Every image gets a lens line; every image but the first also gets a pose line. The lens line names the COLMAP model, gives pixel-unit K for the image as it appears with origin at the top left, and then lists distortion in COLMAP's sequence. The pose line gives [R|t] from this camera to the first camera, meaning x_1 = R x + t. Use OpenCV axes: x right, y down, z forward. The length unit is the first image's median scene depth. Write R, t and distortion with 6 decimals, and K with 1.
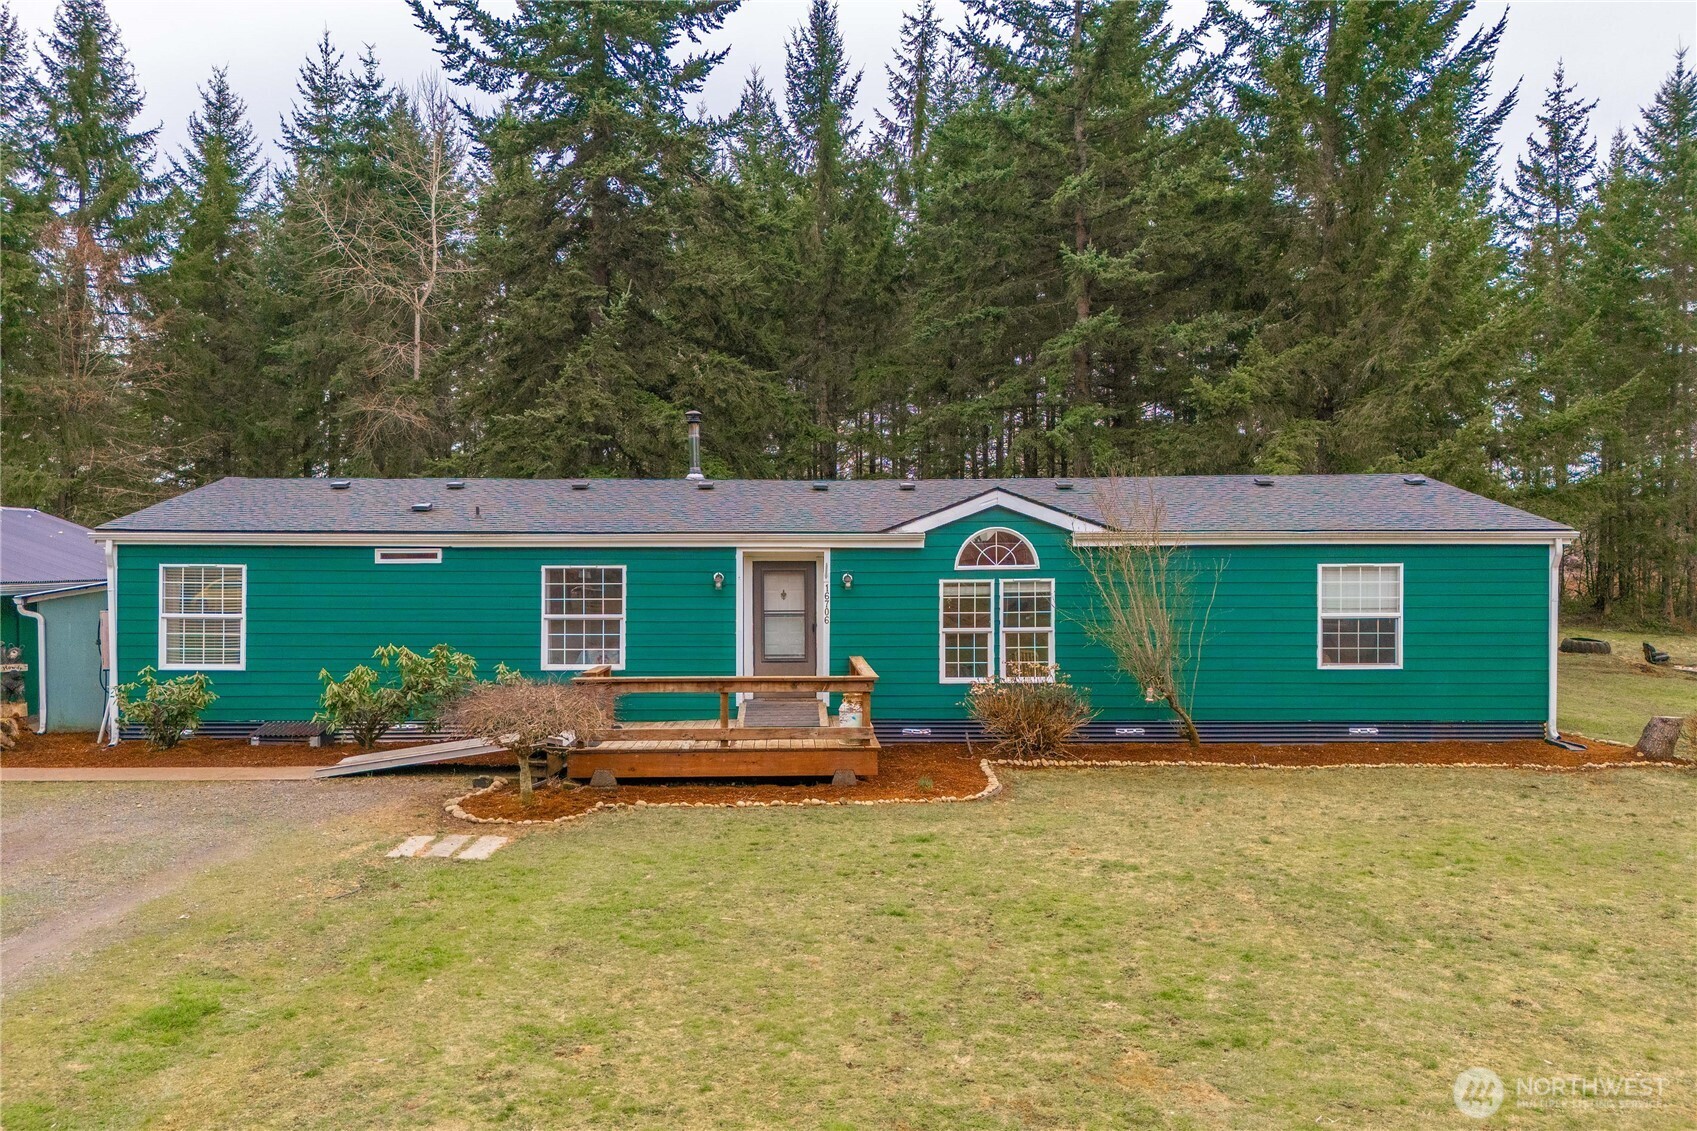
lens RADIAL K [[1348.0, 0, 848.5], [0, 1348.0, 565.5], [0, 0, 1]] dist [0.123555, -0.135034]
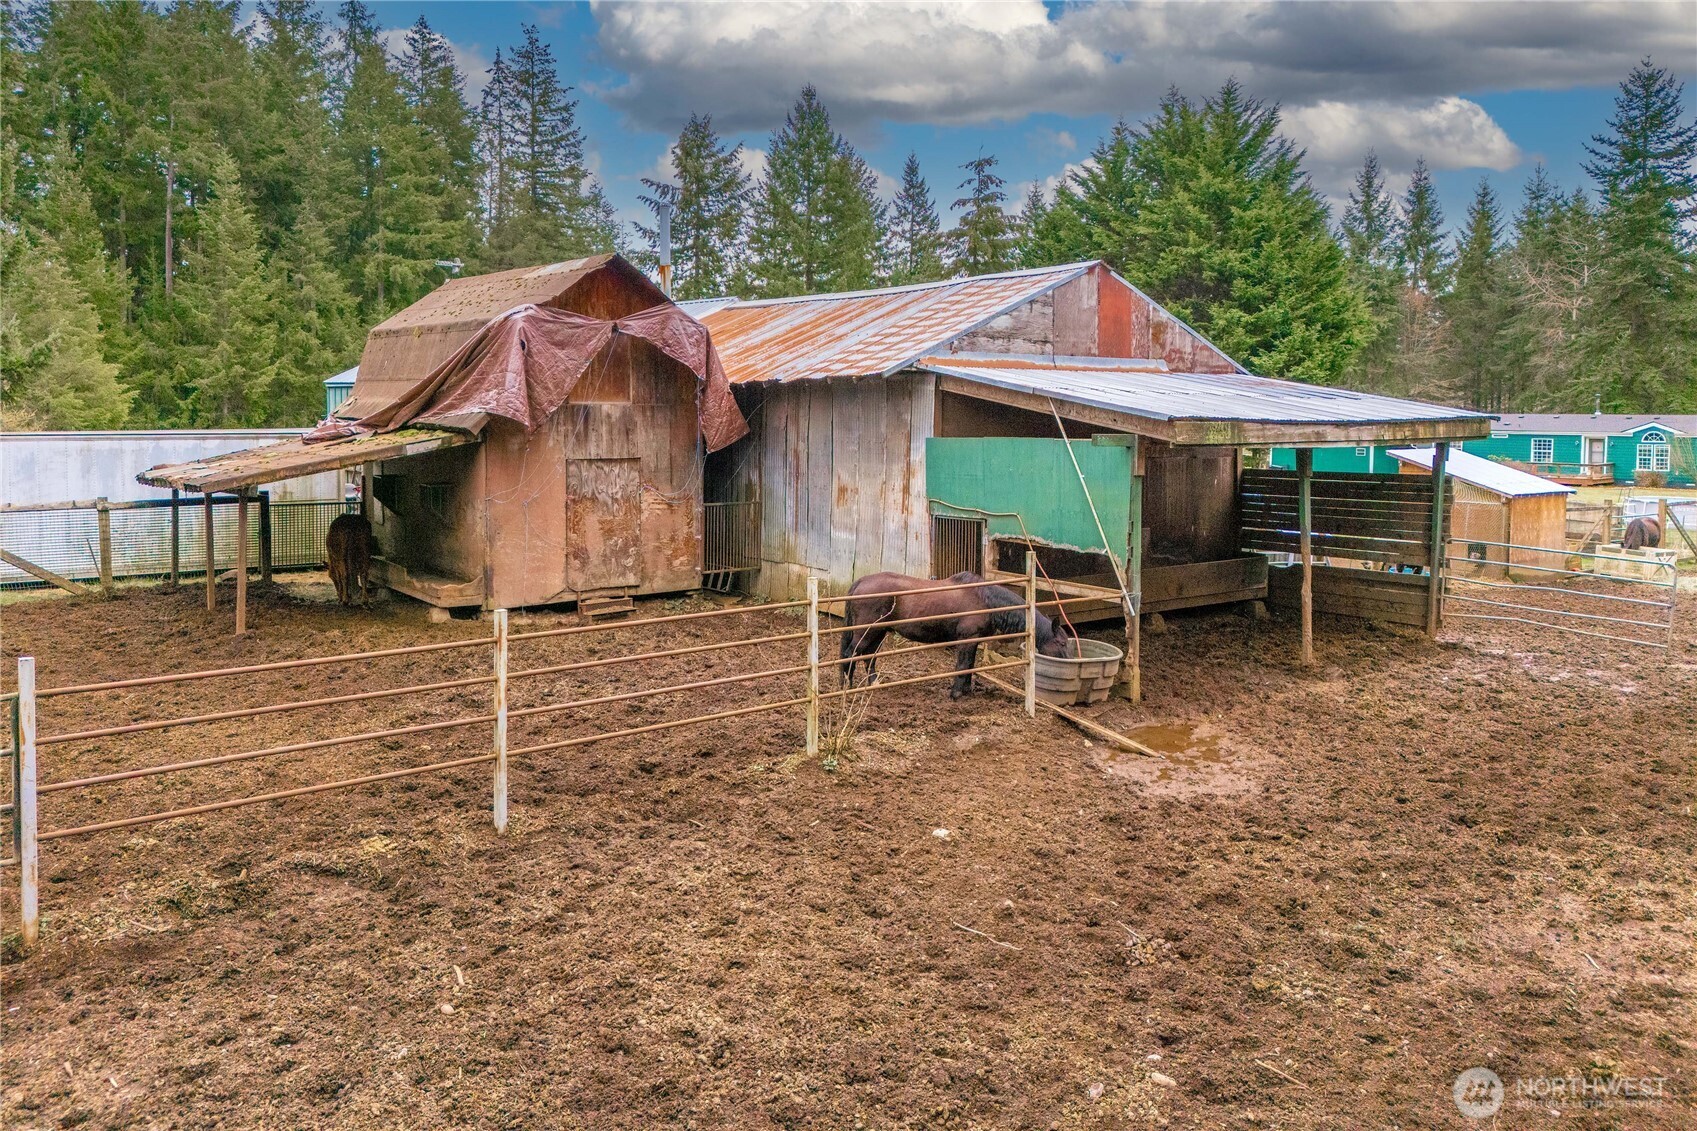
lens RADIAL K [[1245.8, 0, 850.0], [0, 1245.8, 480.3], [0, 0, 1]] dist [0.094718, -0.105644]
pose [[0.622958, 0.045358, -0.780939, 0.494613], [-0.011651, 0.998745, 0.048715, -0.012502], [0.782168, -0.021249, 0.622705, -1.005923]]
